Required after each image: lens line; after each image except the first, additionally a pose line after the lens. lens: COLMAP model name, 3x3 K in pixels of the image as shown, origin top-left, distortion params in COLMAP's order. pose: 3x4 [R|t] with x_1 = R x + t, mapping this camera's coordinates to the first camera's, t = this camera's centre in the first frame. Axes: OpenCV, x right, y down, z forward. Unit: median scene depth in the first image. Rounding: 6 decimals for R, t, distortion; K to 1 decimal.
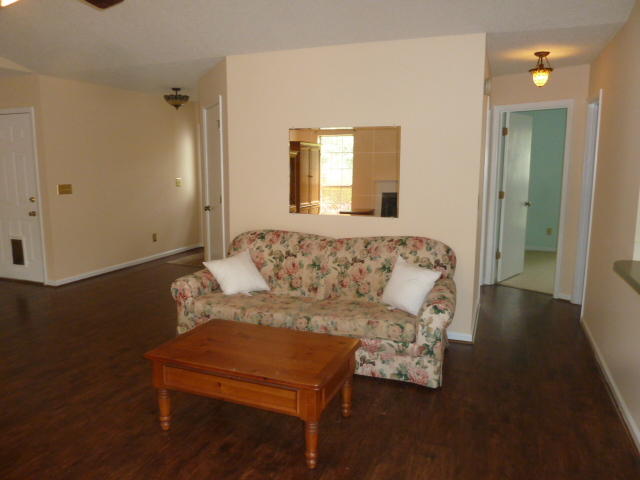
lens RADIAL K [[479.8, 0, 318.1], [0, 479.8, 239.9], [0, 0, 1]] dist [-0.043105, 0.016551]
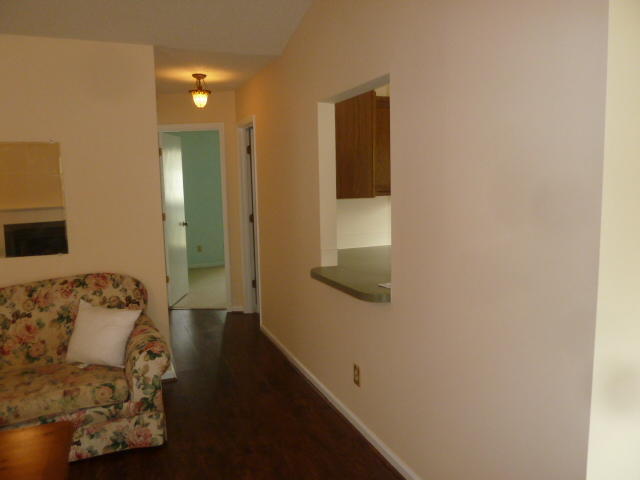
lens RADIAL K [[479.8, 0, 320.7], [0, 479.8, 239.0], [0, 0, 1]] dist [-0.043105, 0.016551]
pose [[0.720168, -0.097573, 0.686905, -0.082973], [0.128778, 0.991656, 0.005848, -0.021661], [-0.681744, 0.084247, 0.726724, 0.124338]]
